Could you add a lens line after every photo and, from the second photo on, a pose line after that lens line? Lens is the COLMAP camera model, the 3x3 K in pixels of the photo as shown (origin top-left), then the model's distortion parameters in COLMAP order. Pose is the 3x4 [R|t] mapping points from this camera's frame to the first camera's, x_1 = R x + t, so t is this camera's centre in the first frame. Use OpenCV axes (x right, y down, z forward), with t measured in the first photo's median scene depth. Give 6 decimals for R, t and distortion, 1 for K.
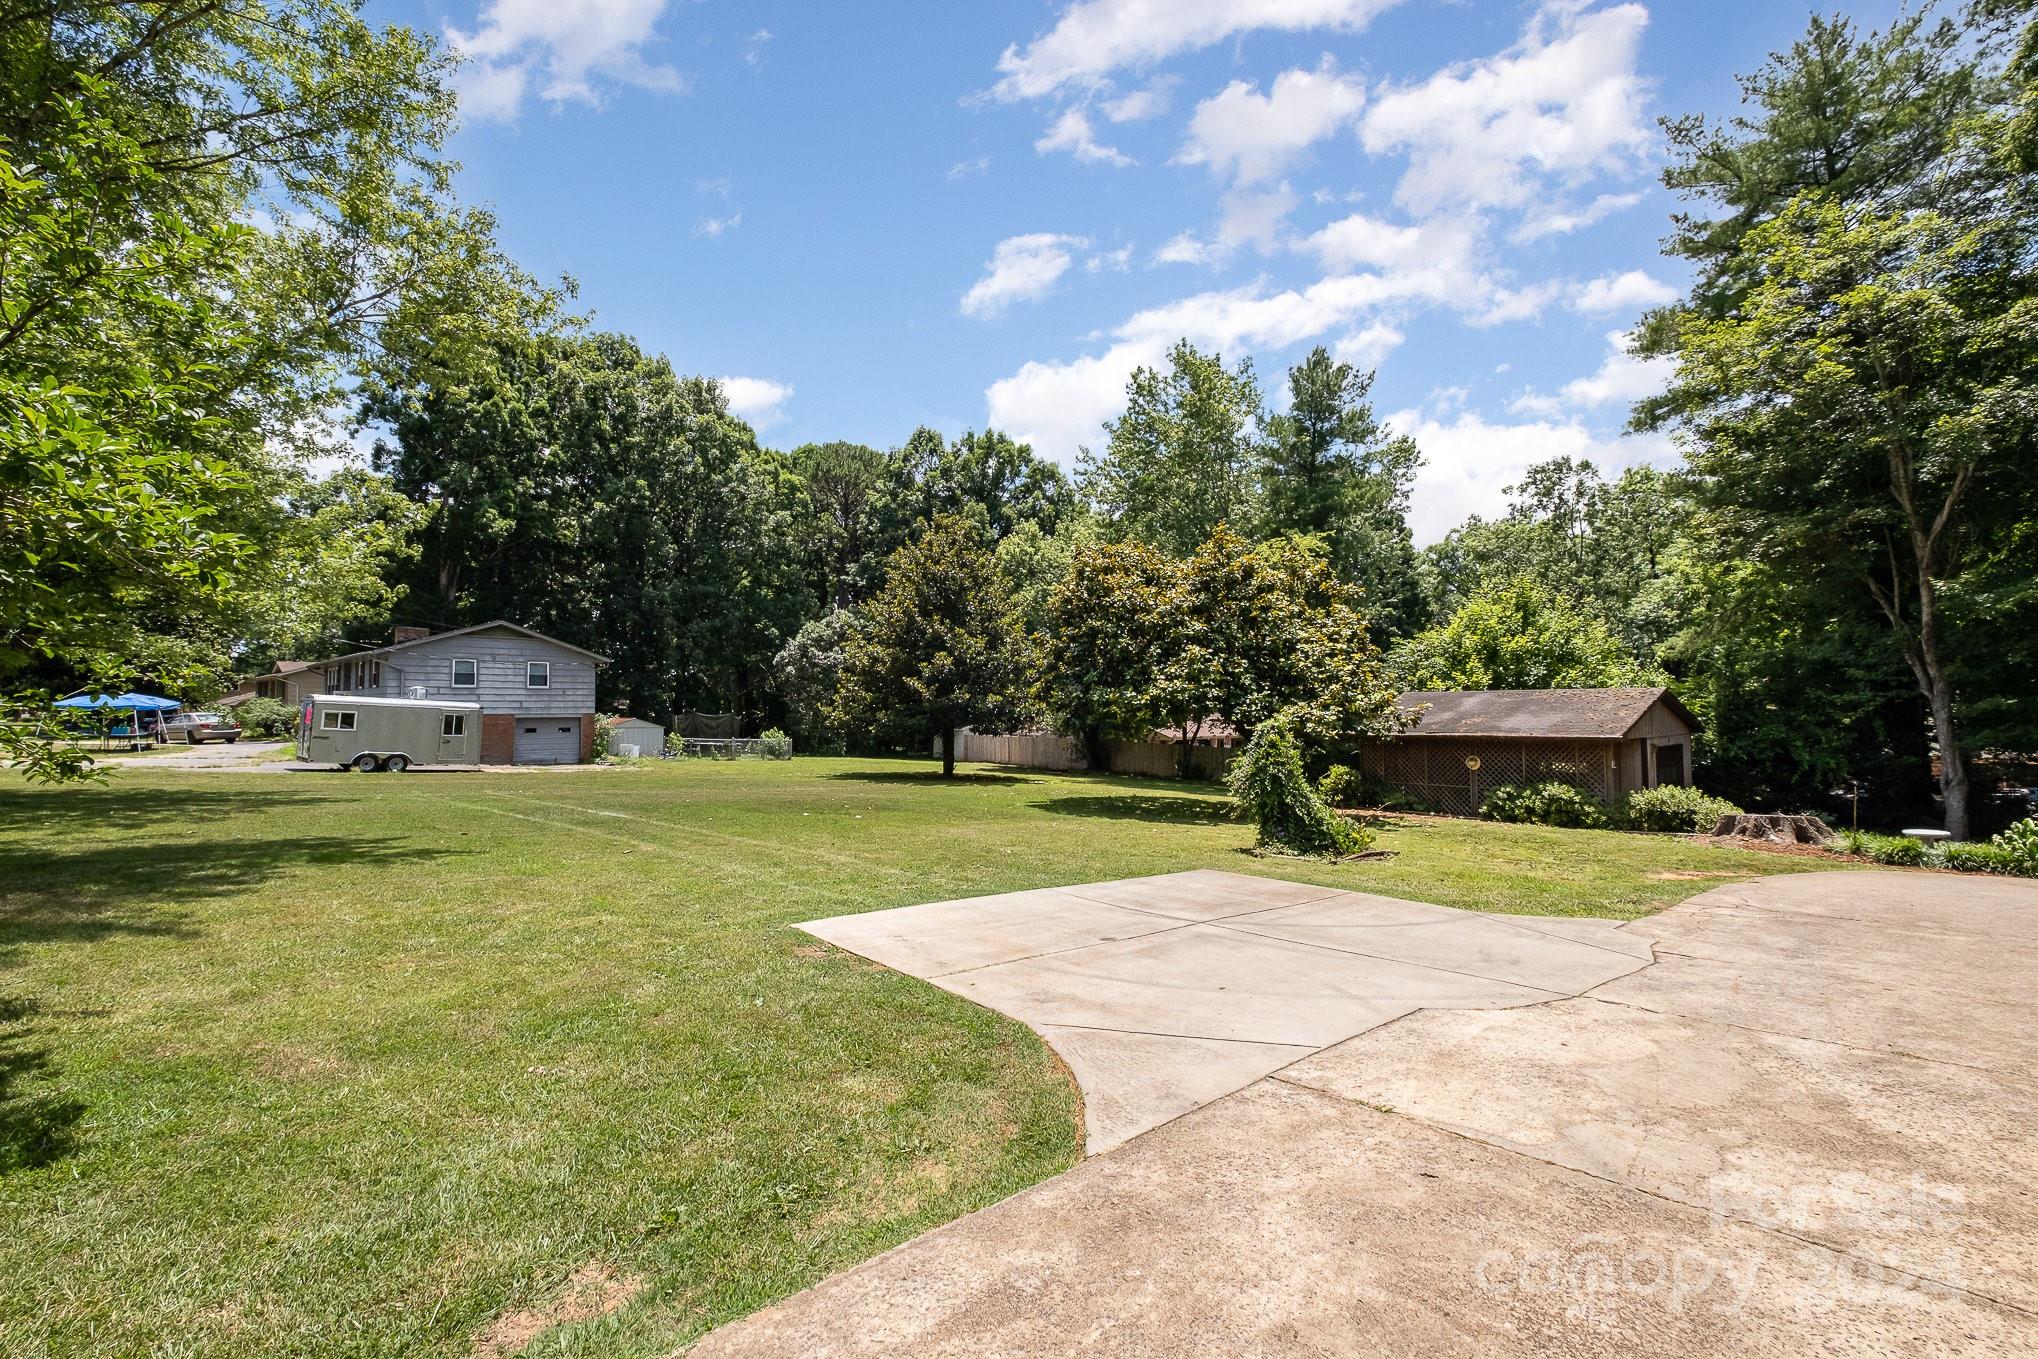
lens RADIAL K [[908.3, 0, 1019.0], [0, 908.3, 679.5], [0, 0, 1]] dist [-0.005272, -0.000482]
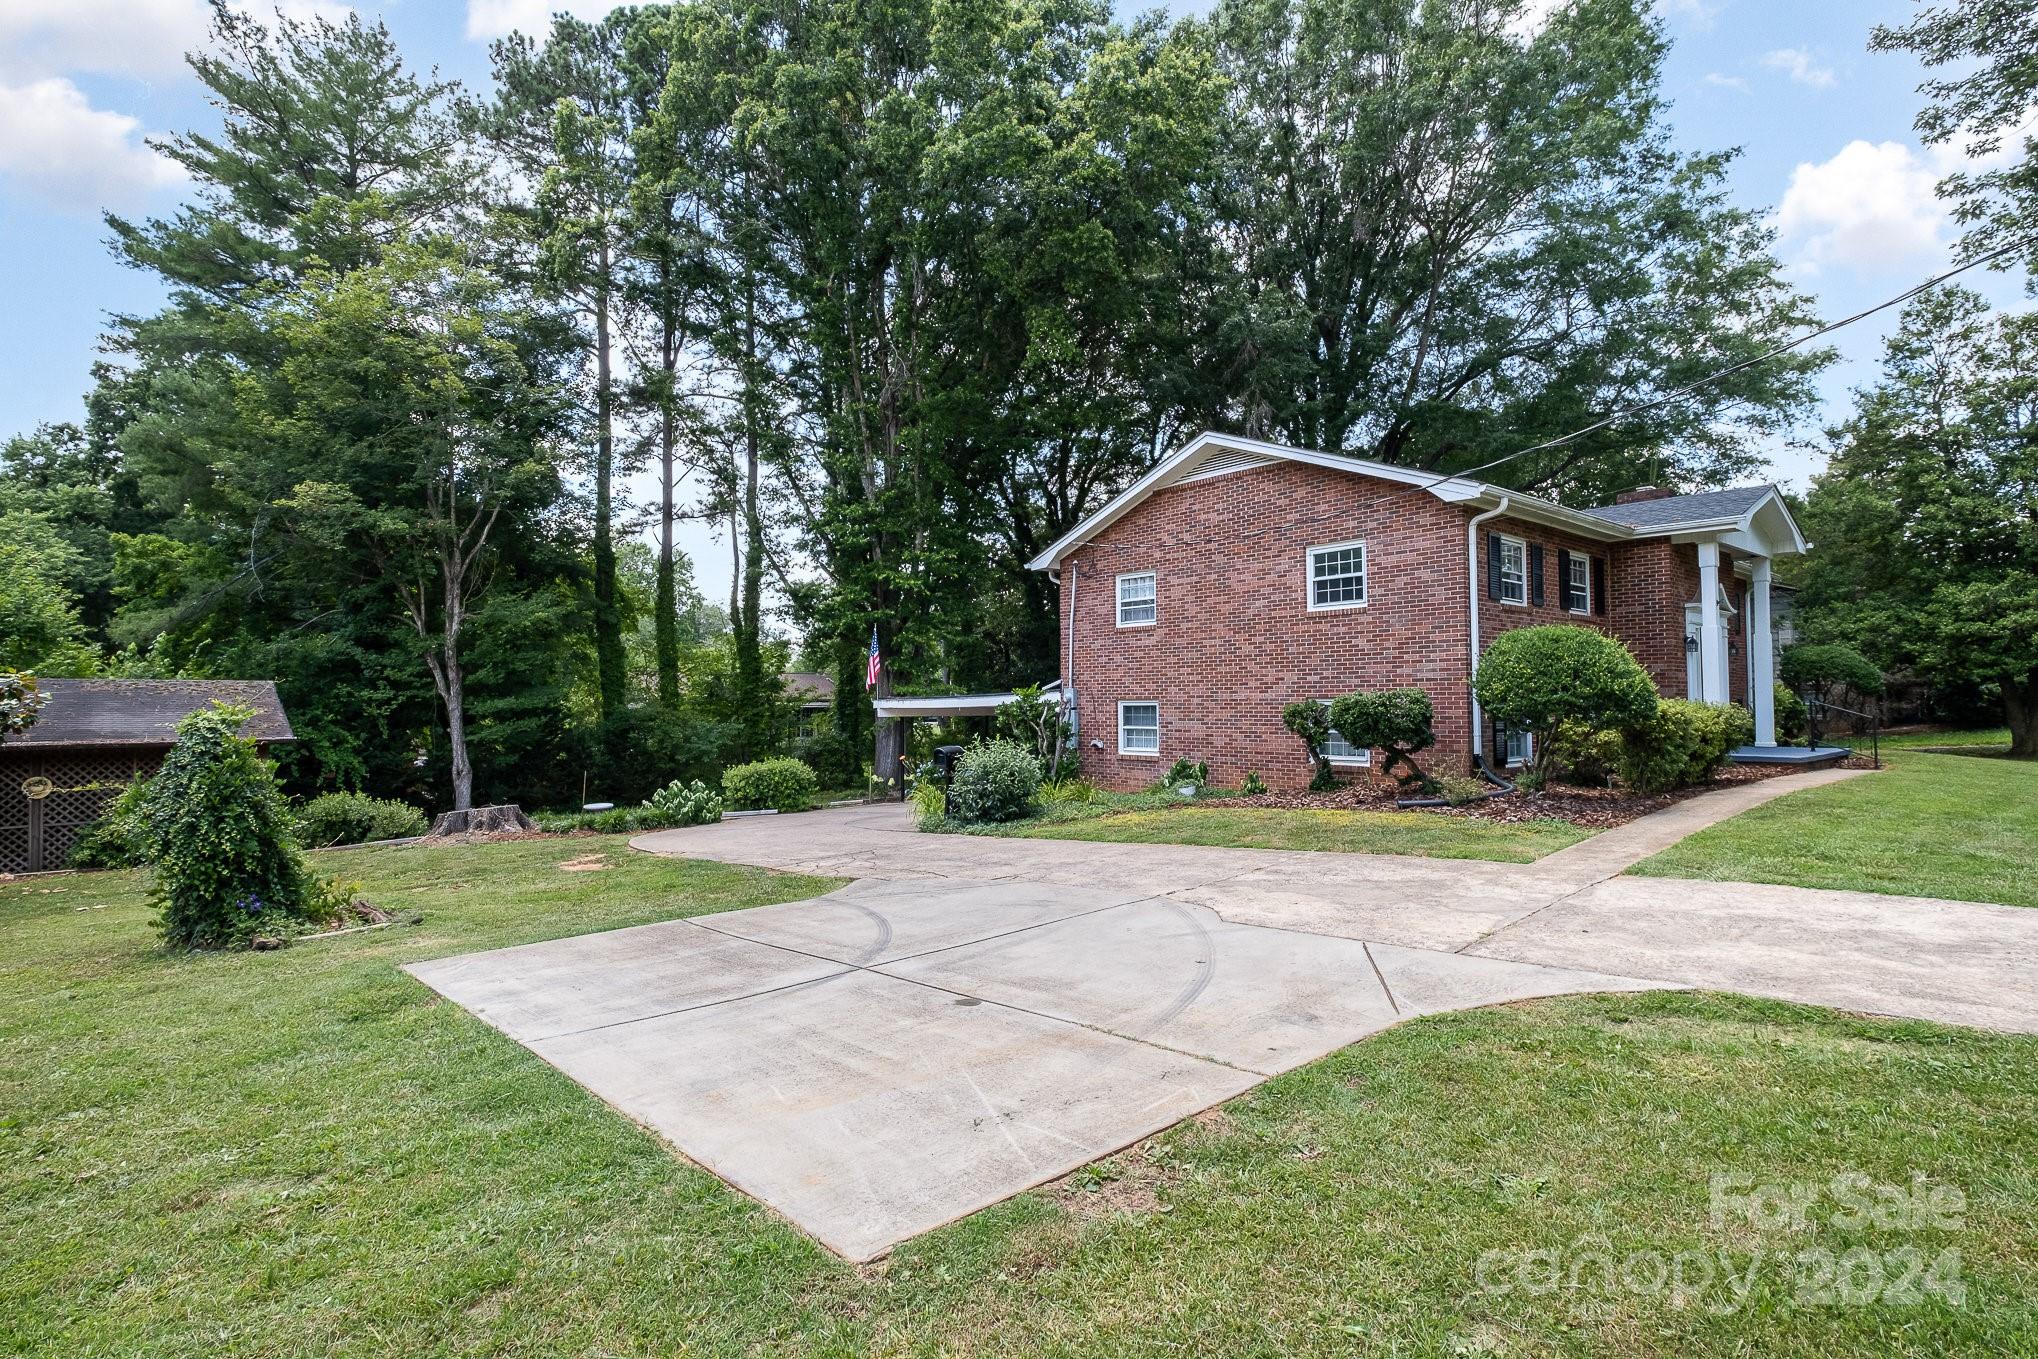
lens RADIAL K [[960.6, 0, 1019.1], [0, 960.6, 669.2], [0, 0, 1]] dist [-0.000896, -0.000756]
pose [[-0.040703, 0.045935, 0.998115, -0.479750], [-0.026218, 0.998550, -0.047024, 0.047381], [-0.998827, -0.028083, -0.039440, 0.734879]]
